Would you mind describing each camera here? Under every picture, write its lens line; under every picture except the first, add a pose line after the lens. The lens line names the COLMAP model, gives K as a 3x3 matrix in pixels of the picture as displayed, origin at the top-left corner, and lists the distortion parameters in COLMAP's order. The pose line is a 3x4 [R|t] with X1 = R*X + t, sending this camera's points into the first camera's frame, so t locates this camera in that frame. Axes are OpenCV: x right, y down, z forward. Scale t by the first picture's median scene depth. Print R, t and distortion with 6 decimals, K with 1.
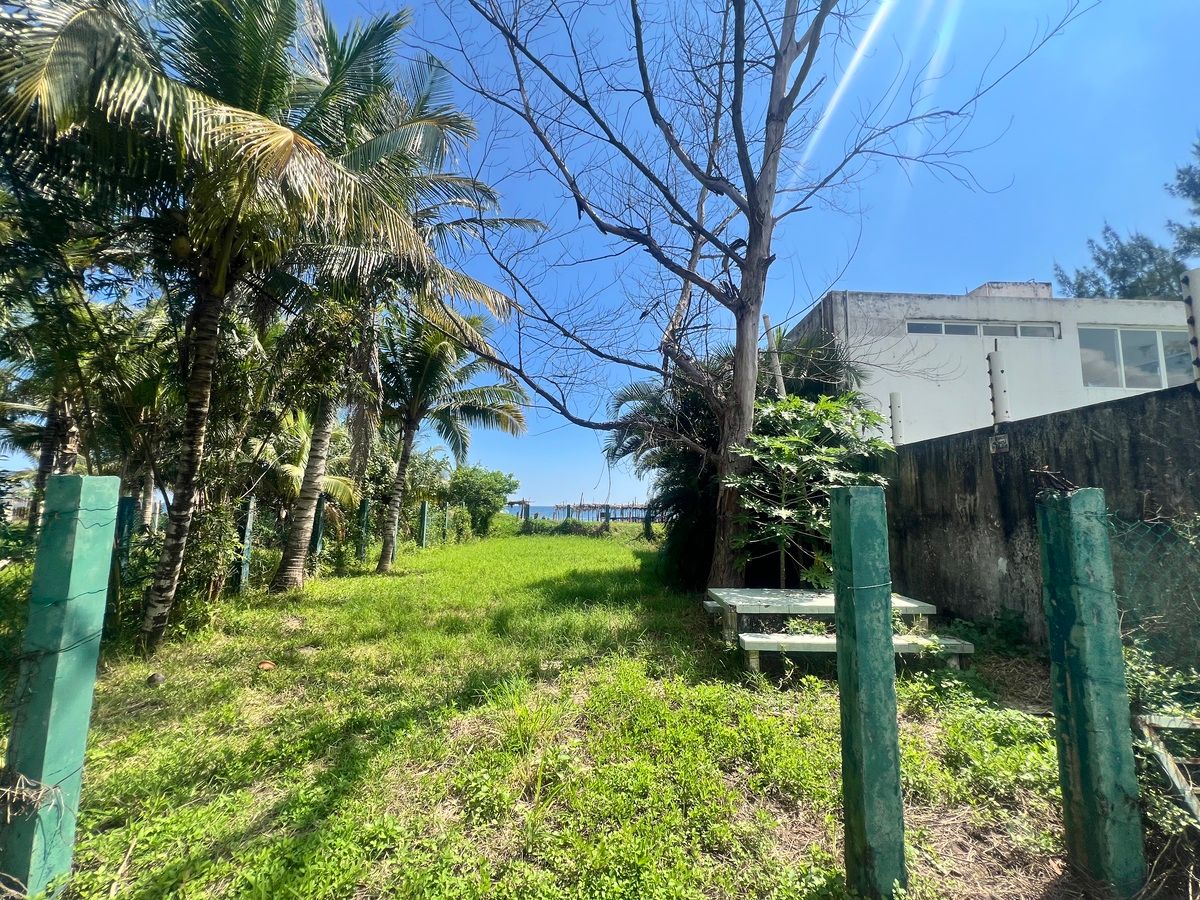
lens RADIAL K [[482.4, 0, 599.5], [0, 482.4, 450.5], [0, 0, 1]] dist [0.000954, 0.000132]
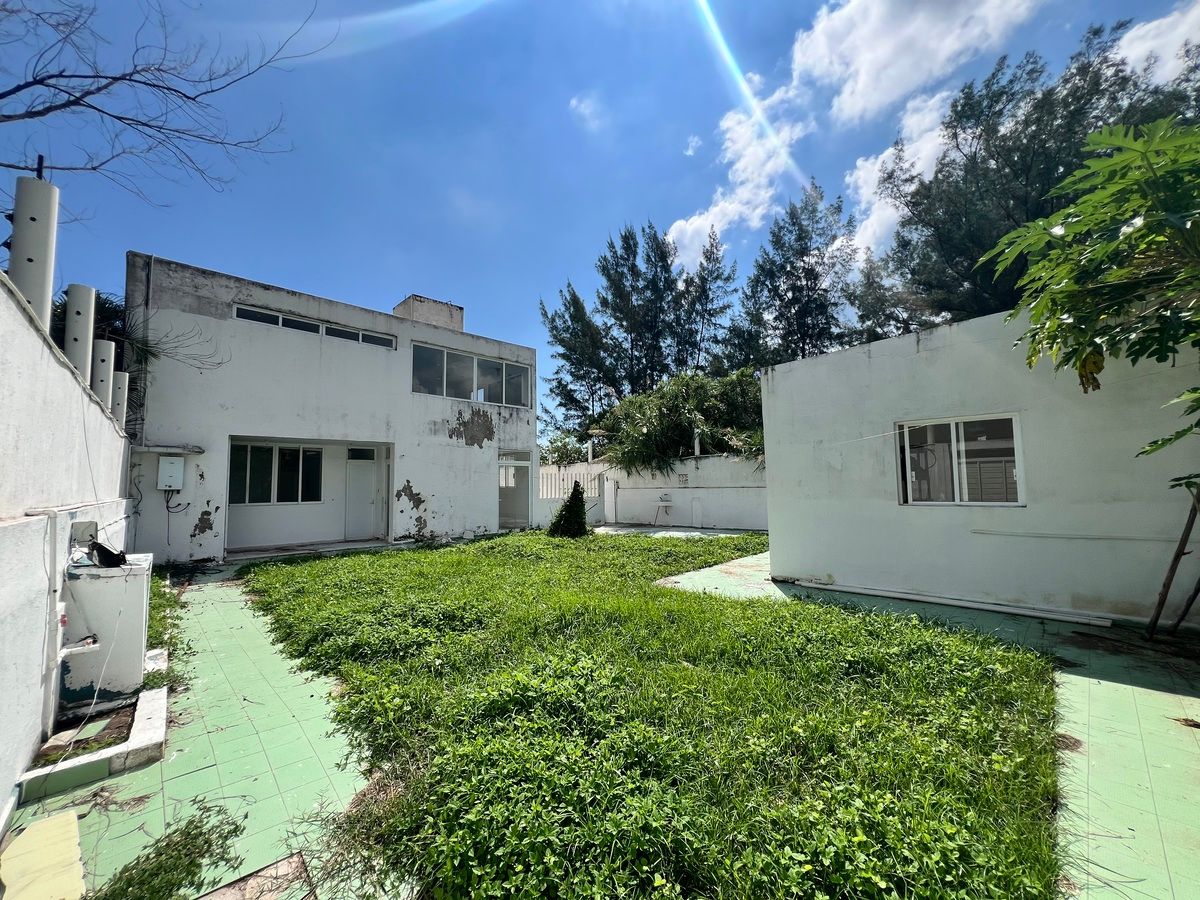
lens RADIAL K [[482.4, 0, 599.3], [0, 482.4, 451.7], [0, 0, 1]] dist [0.000954, 0.000132]
pose [[0.734688, 0.030176, 0.677734, 0.521465], [-0.055859, 0.998309, 0.016103, -0.024981], [-0.676102, -0.049689, 0.735131, -0.250237]]
